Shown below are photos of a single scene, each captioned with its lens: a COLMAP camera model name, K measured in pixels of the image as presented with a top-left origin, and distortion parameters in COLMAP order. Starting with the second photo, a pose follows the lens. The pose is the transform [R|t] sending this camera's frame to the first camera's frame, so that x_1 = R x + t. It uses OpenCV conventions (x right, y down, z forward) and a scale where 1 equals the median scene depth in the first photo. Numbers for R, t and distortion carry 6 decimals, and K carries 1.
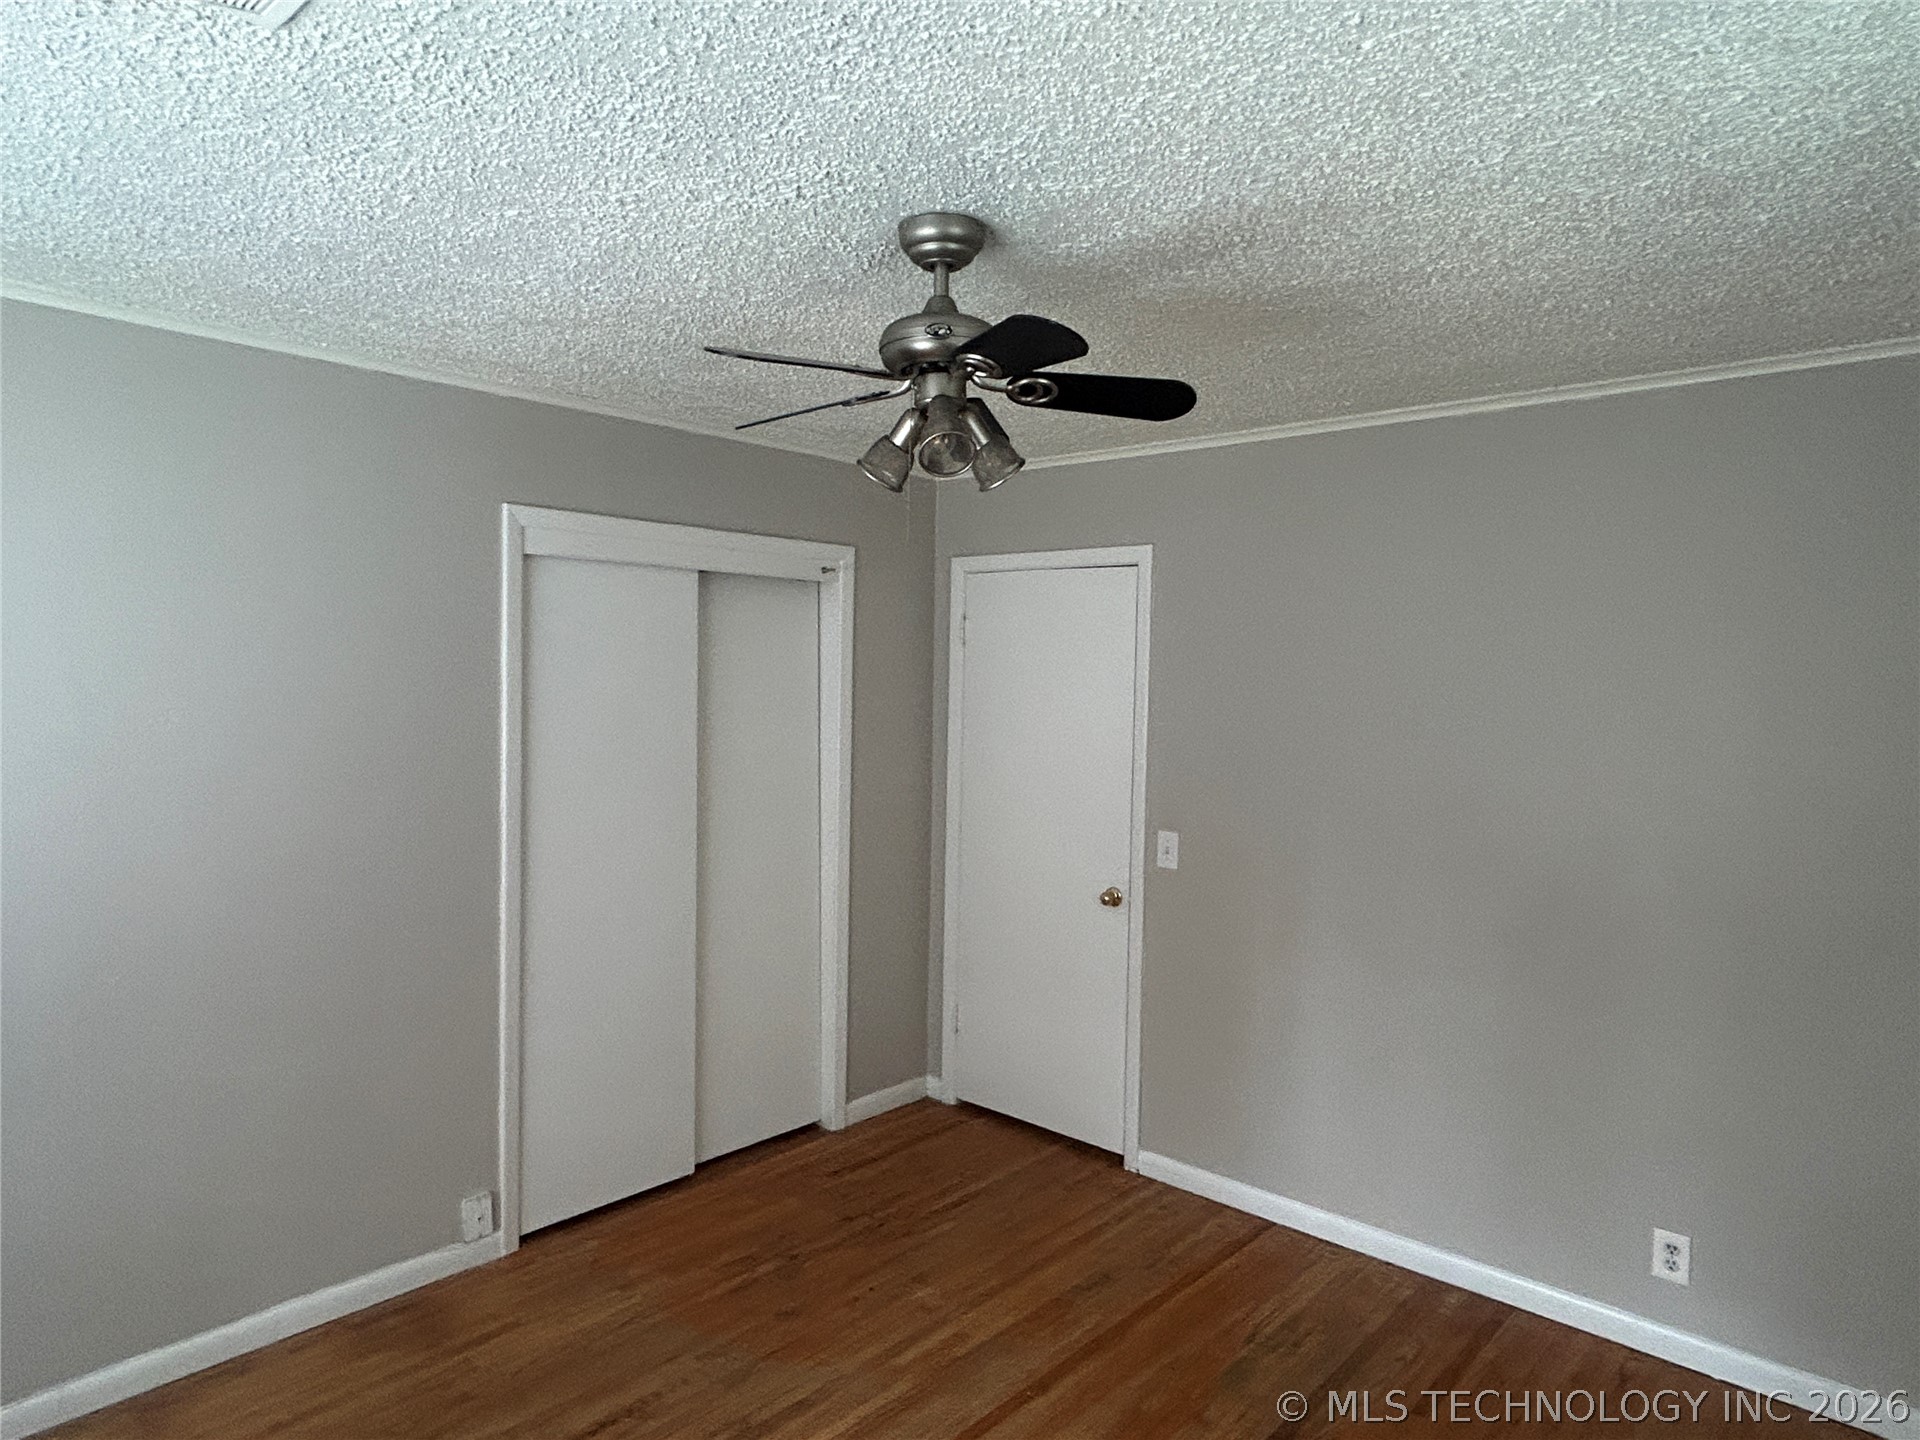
lens RADIAL K [[1160.4, 0, 955.3], [0, 1160.4, 716.6], [0, 0, 1]] dist [-0.006869, -0.002065]
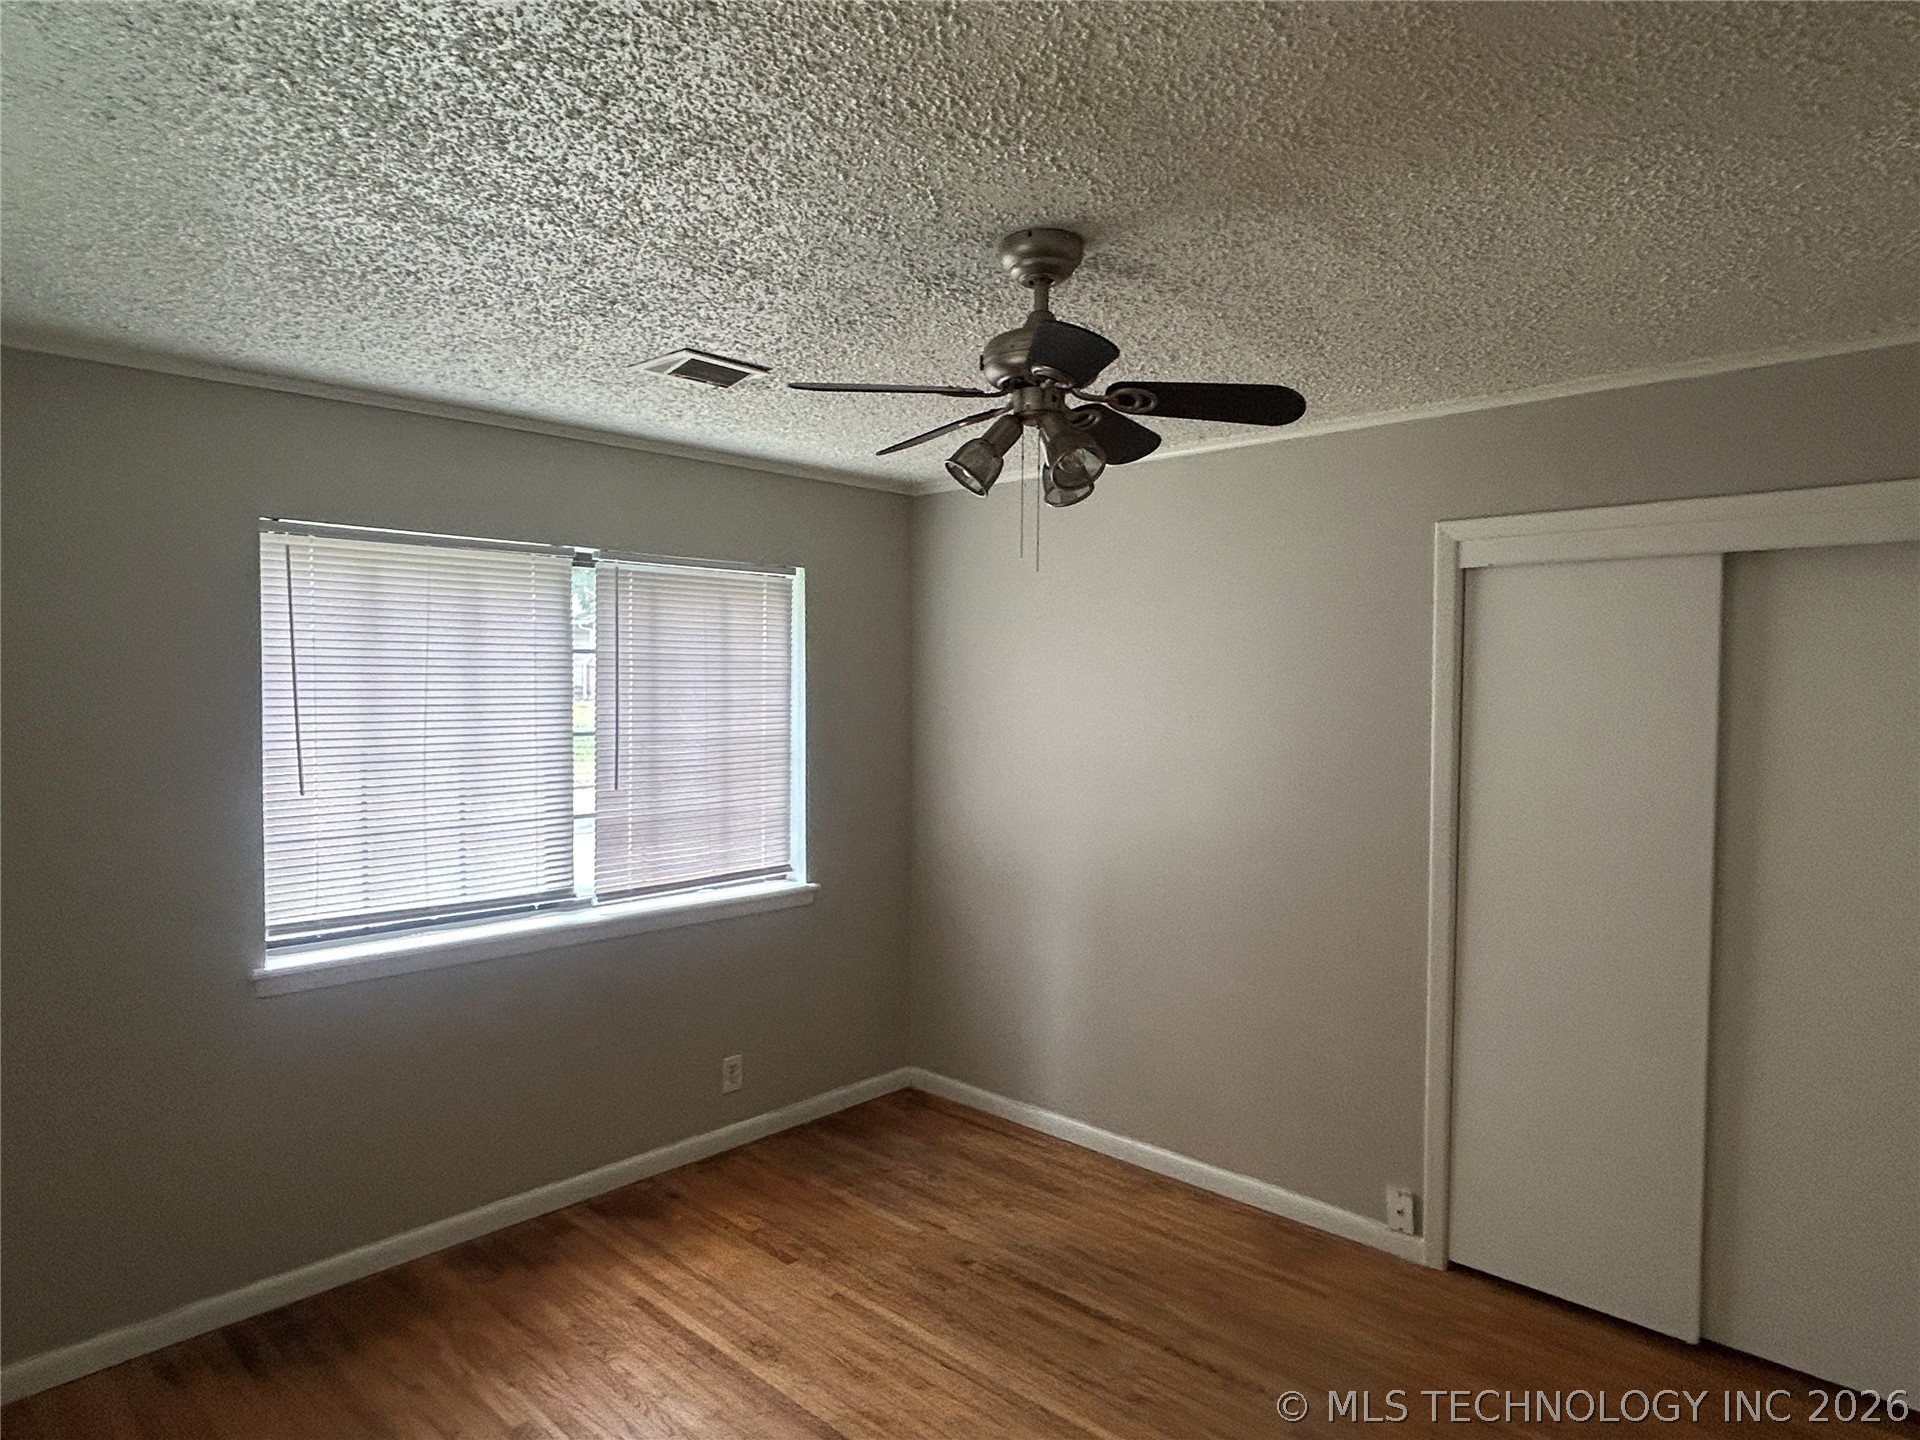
lens RADIAL K [[1160.4, 0, 955.3], [0, 1160.4, 716.6], [0, 0, 1]] dist [-0.006869, -0.002065]
pose [[-0.034759, 0.015612, -0.999274, 0.631106], [-0.038641, 0.999109, 0.016953, -0.014657], [0.998648, 0.039203, -0.034124, 0.610179]]
